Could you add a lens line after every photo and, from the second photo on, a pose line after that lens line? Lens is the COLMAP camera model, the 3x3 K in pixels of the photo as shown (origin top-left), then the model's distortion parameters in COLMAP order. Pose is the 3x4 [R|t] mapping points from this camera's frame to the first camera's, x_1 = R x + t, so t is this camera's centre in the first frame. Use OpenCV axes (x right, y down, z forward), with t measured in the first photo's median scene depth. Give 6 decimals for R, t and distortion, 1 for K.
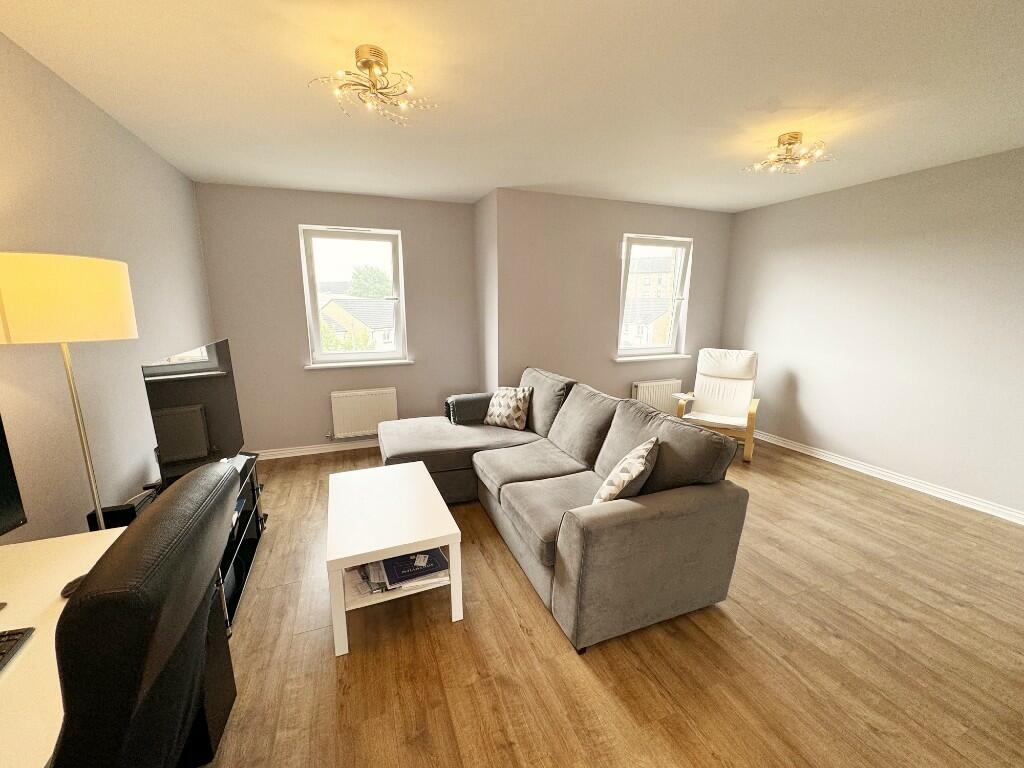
lens RADIAL K [[406.9, 0, 509.2], [0, 406.9, 391.3], [0, 0, 1]] dist [-0.002653, 0.000220]
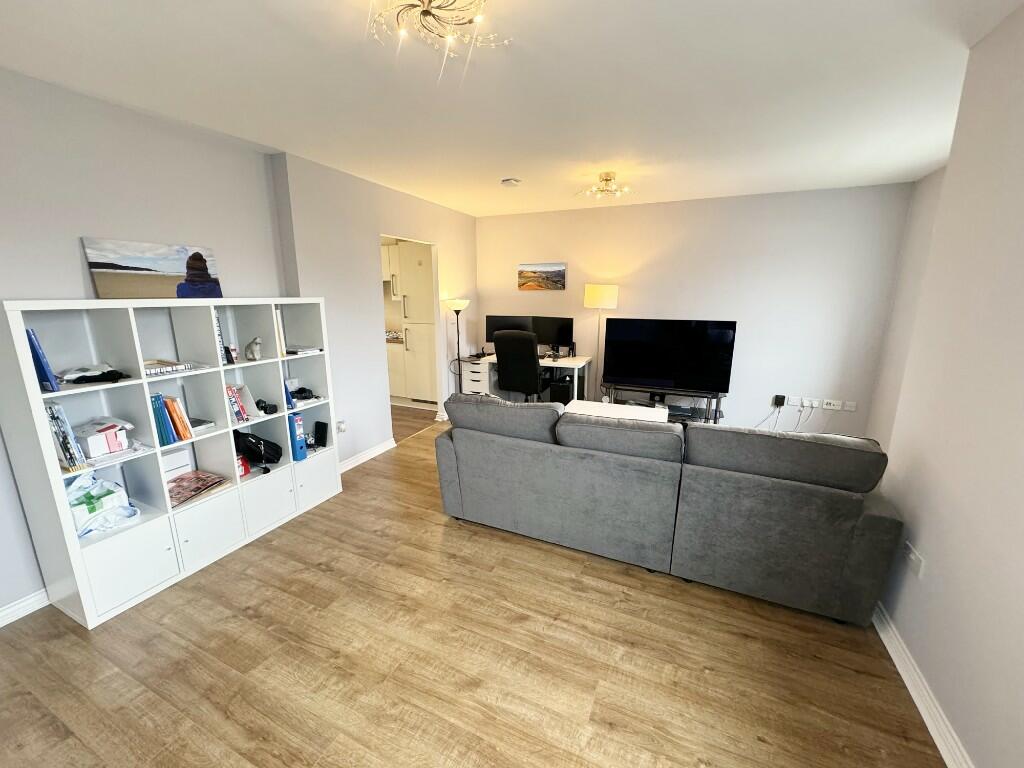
lens RADIAL K [[406.9, 0, 510.1], [0, 406.9, 384.4], [0, 0, 1]] dist [-0.002653, 0.000220]
pose [[-0.714743, 0.115039, -0.689862, 0.799885], [-0.204512, 0.908889, 0.363451, -0.292206], [0.668818, 0.400858, -0.626095, 1.150354]]
